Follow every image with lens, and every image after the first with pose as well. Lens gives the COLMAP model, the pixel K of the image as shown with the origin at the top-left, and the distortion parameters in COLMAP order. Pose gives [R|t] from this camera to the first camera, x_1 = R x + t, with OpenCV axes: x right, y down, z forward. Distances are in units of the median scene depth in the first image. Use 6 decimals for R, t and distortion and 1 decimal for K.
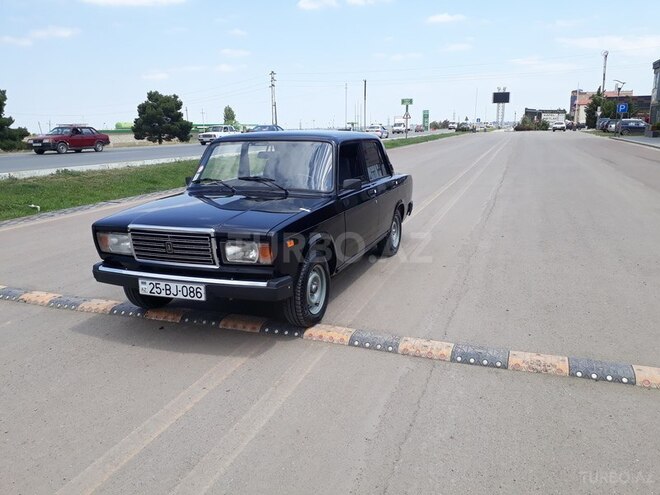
lens RADIAL K [[534.4, 0, 330.0], [0, 534.4, 247.5], [0, 0, 1]] dist [0.002920, 0.001448]
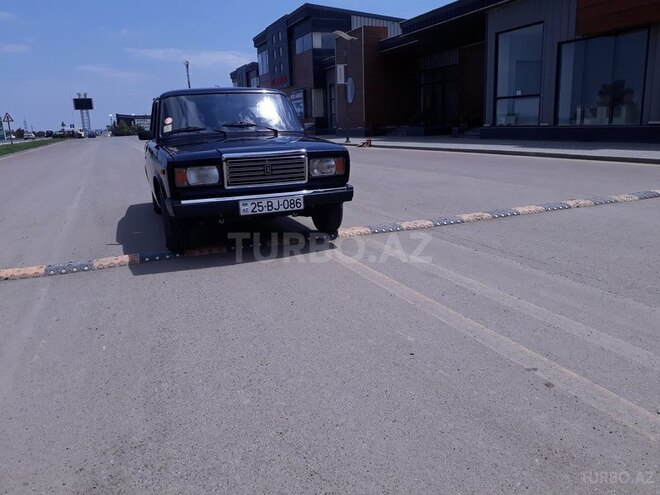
lens RADIAL K [[534.4, 0, 330.0], [0, 534.4, 247.5], [0, 0, 1]] dist [0.002920, 0.001448]
pose [[0.747942, -0.162392, 0.643593, -0.973950], [0.170650, 0.984063, 0.049982, 0.132232], [-0.641453, 0.072445, 0.763734, 0.012661]]
